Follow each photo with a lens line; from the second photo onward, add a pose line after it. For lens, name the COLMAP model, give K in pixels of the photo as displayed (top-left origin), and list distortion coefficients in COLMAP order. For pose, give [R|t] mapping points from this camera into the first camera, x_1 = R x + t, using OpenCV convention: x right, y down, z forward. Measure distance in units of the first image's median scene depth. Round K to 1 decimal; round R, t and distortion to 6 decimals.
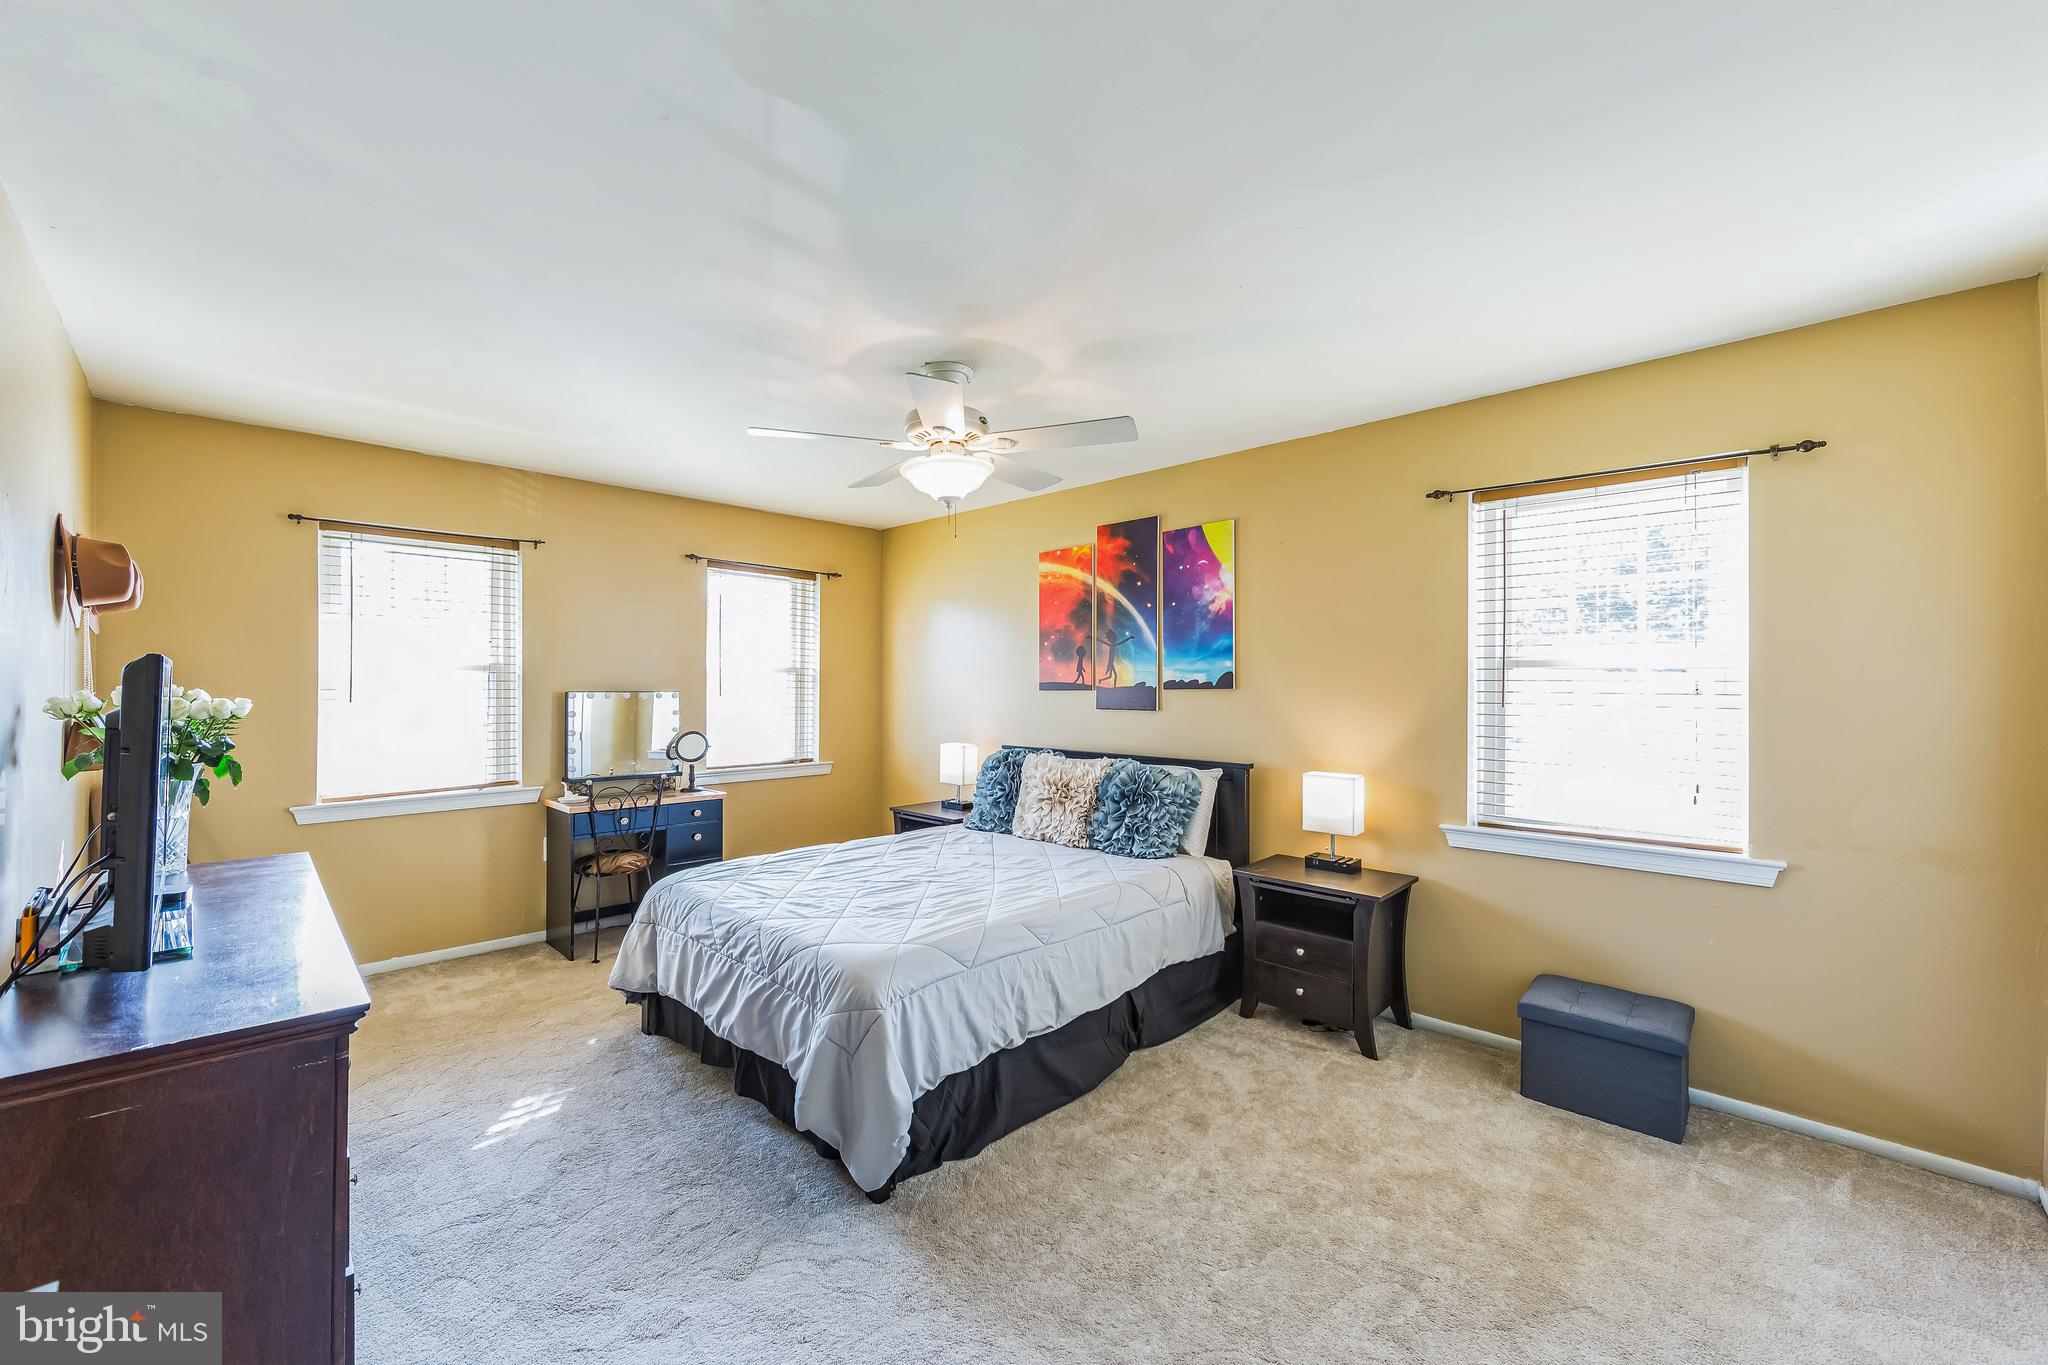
lens RADIAL K [[808.1, 0, 1039.5], [0, 808.1, 680.7], [0, 0, 1]] dist [-0.001640, -0.001349]
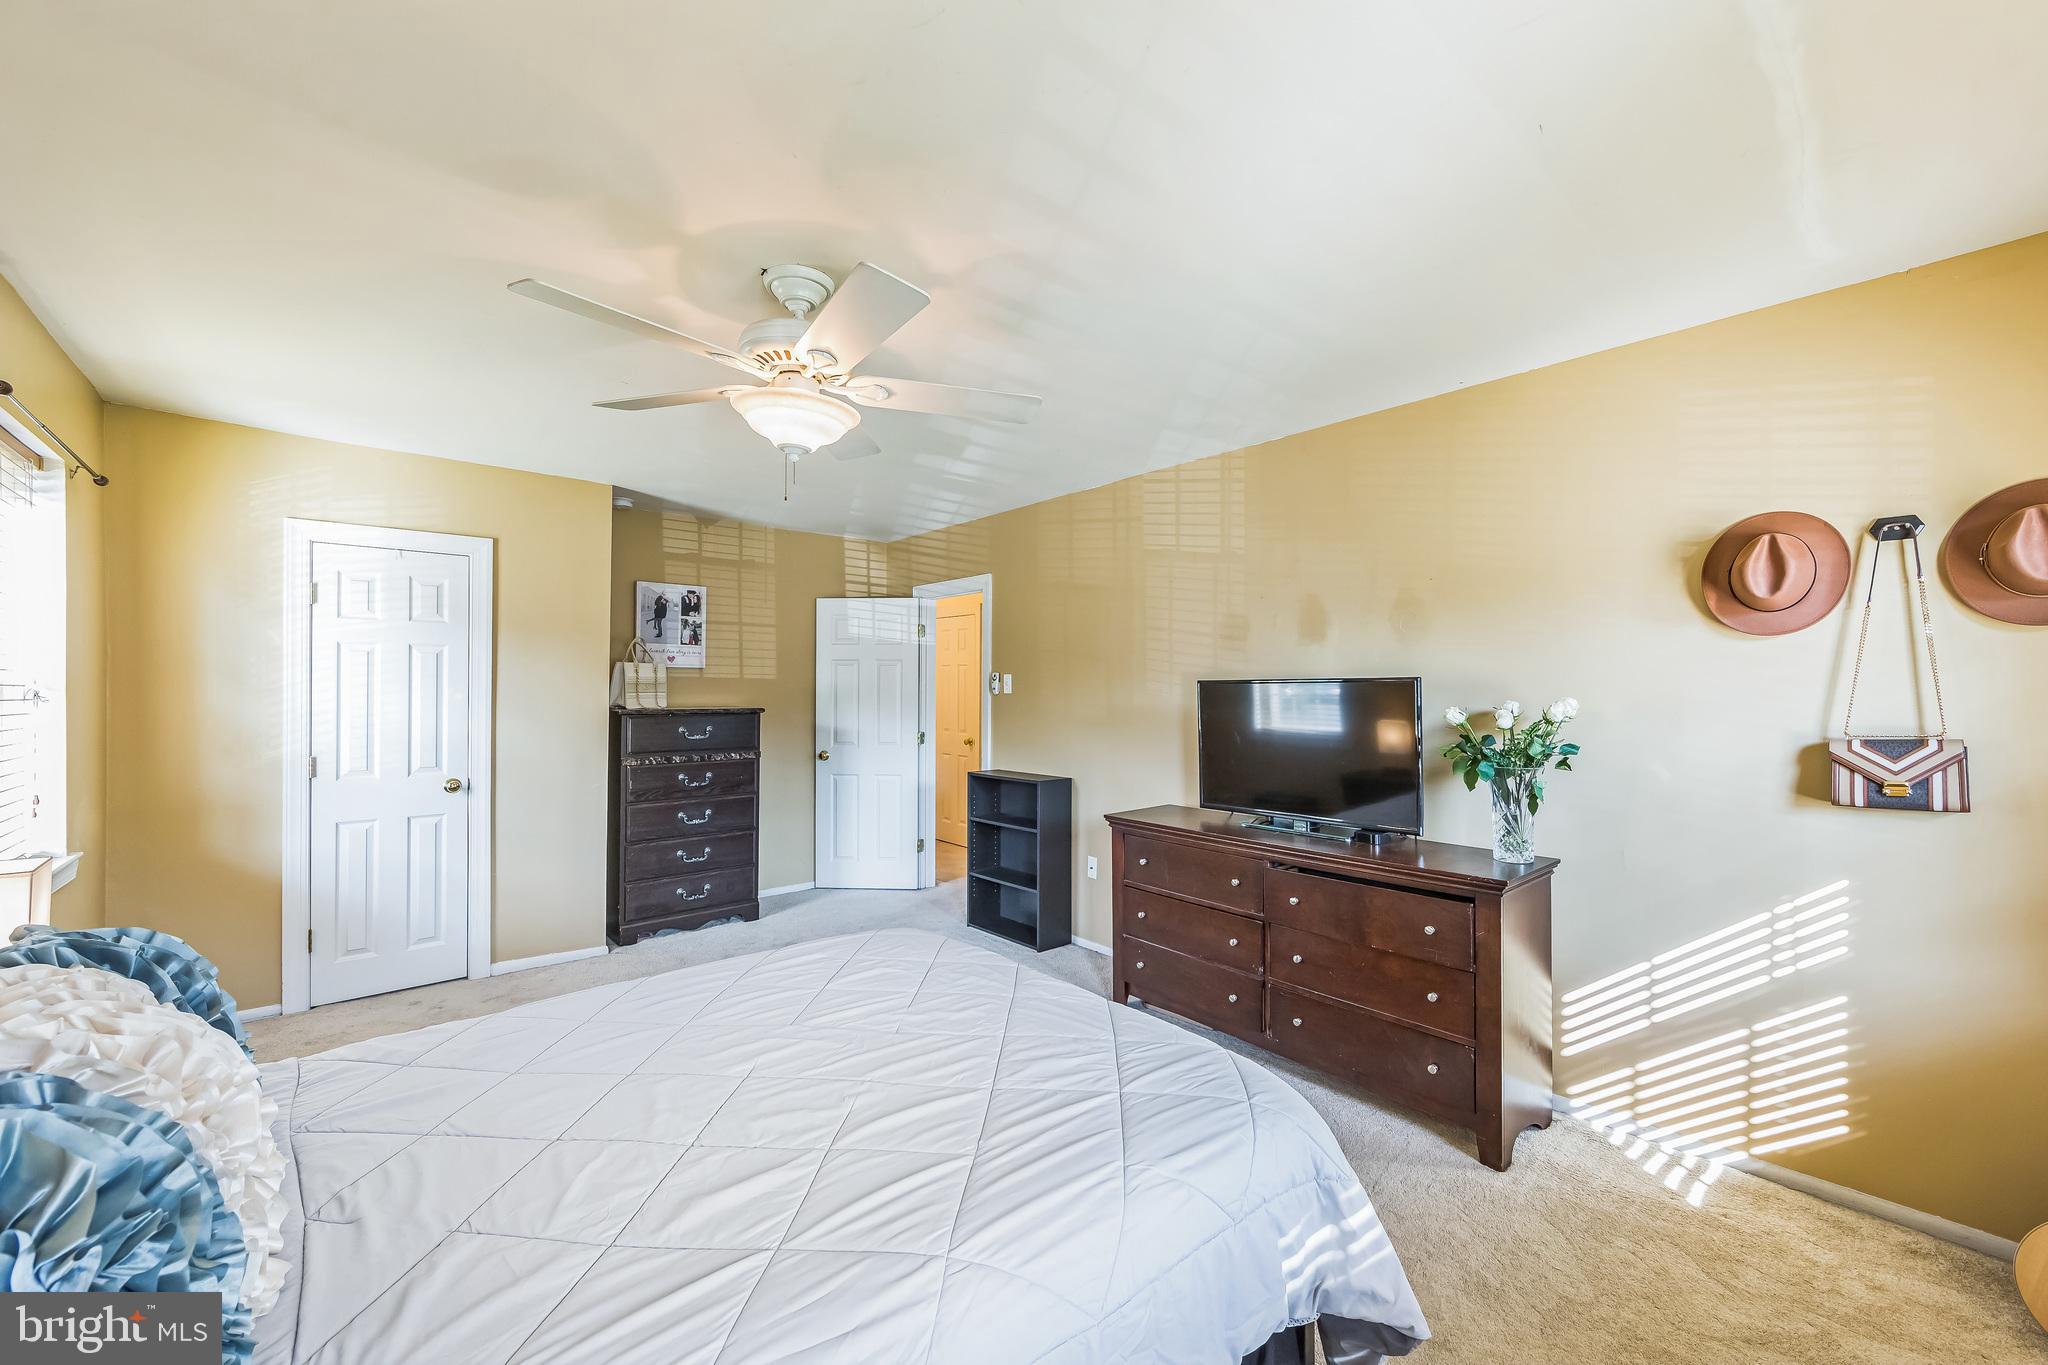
lens RADIAL K [[808.1, 0, 1037.3], [0, 808.1, 688.0], [0, 0, 1]] dist [-0.001640, -0.001349]
pose [[-0.996870, -0.005405, 0.078872, -0.281244], [-0.005612, 0.999981, -0.002402, -0.000579], [-0.078858, -0.002838, -0.996882, 1.220457]]
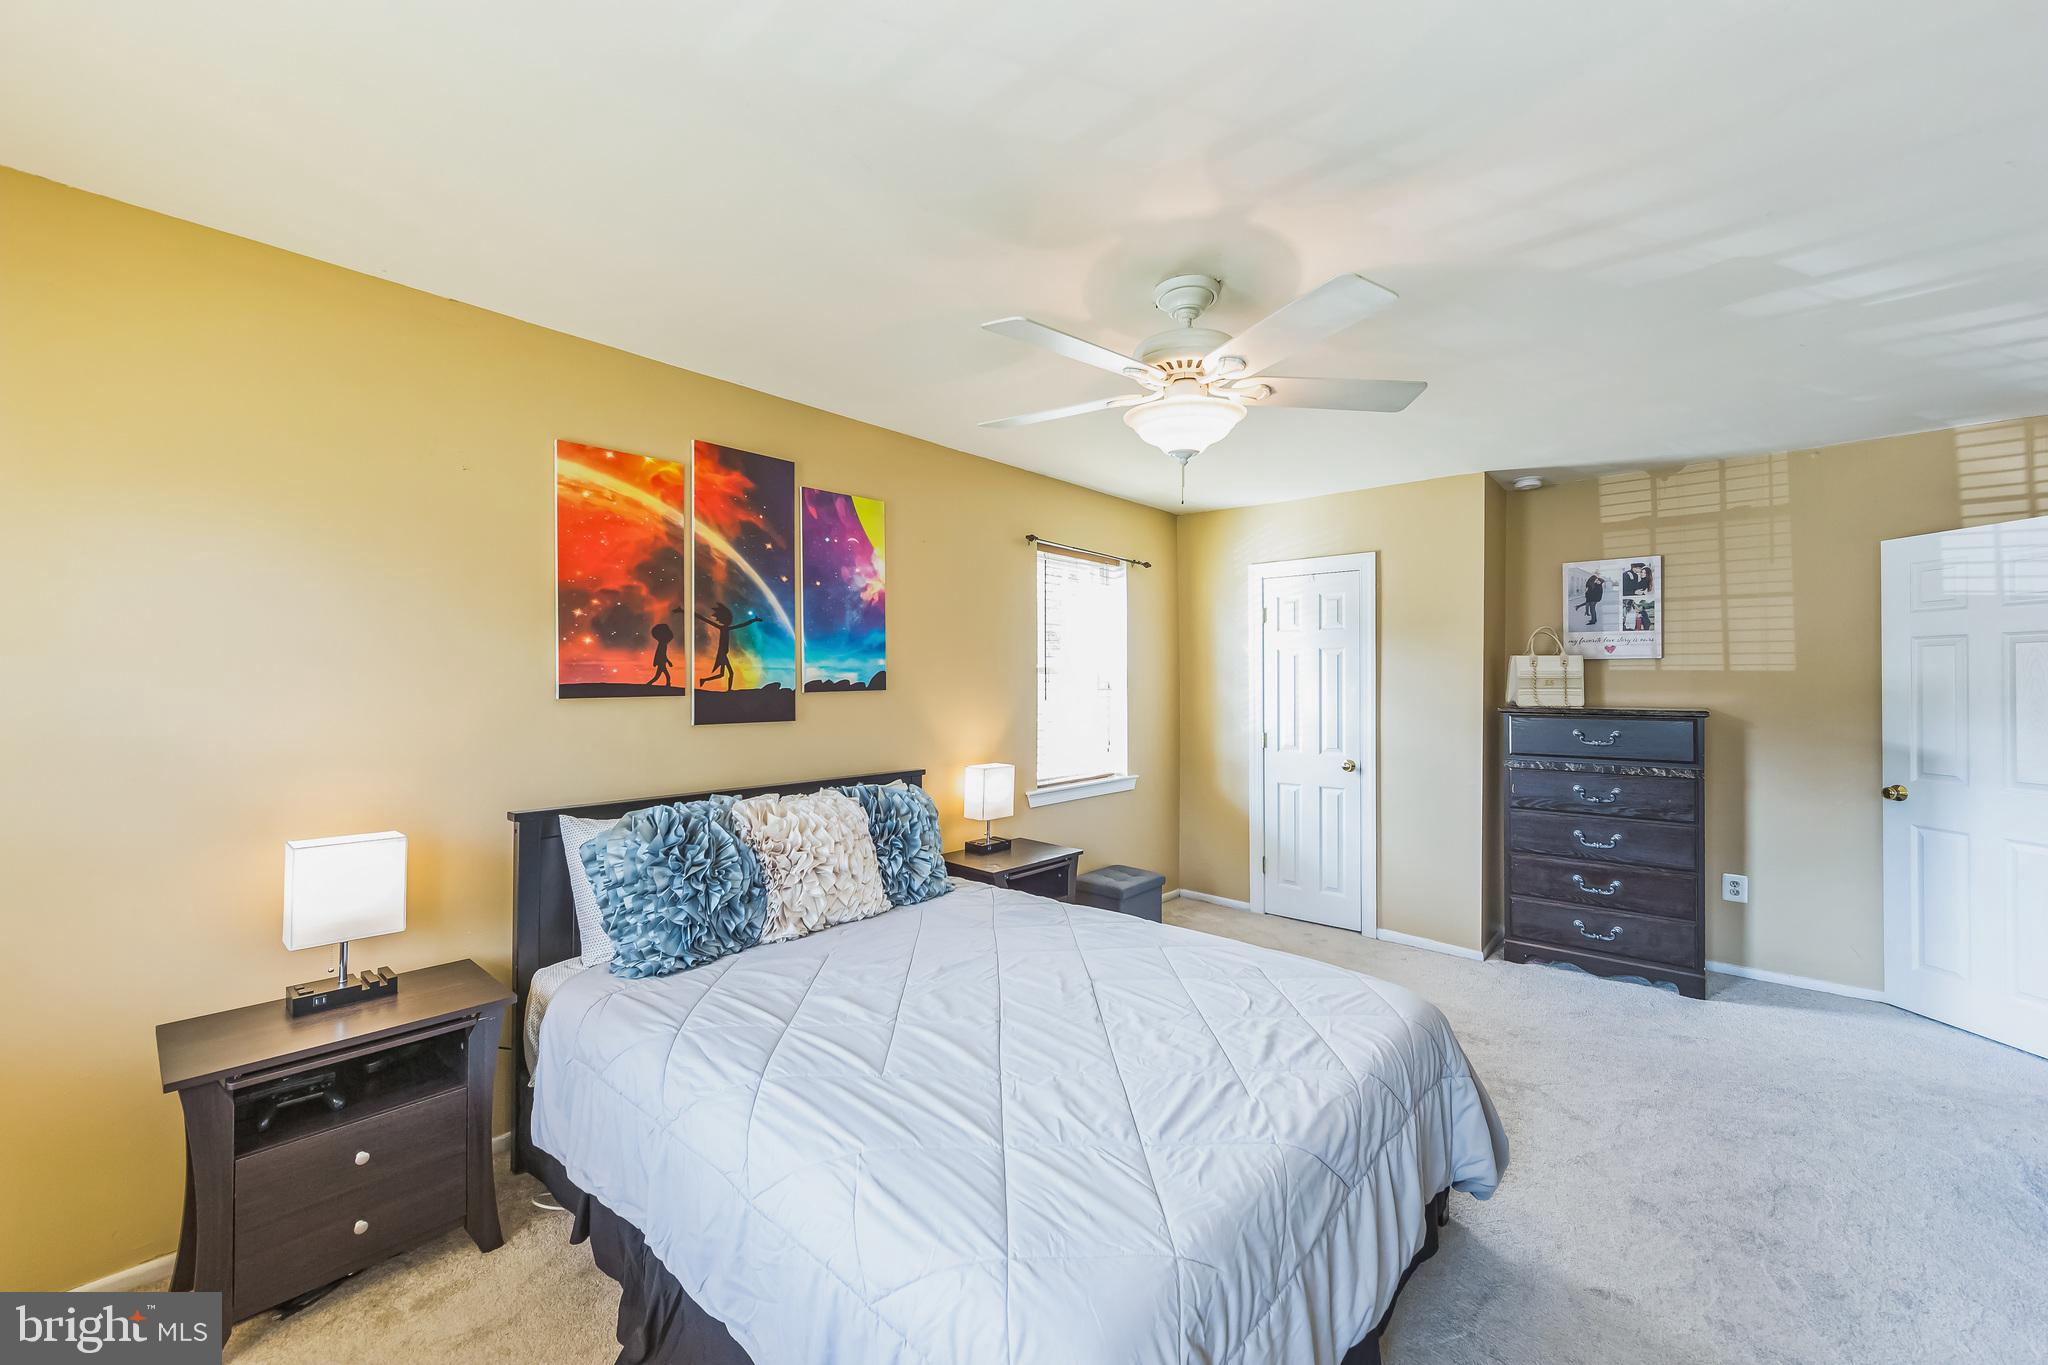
lens RADIAL K [[808.1, 0, 1015.9], [0, 808.1, 674.4], [0, 0, 1]] dist [-0.001640, -0.001349]
pose [[-0.032213, 0.006479, 0.999460, -0.628139], [-0.004206, 0.999969, -0.006618, -0.002121], [-0.999472, -0.004417, -0.032185, 0.836487]]
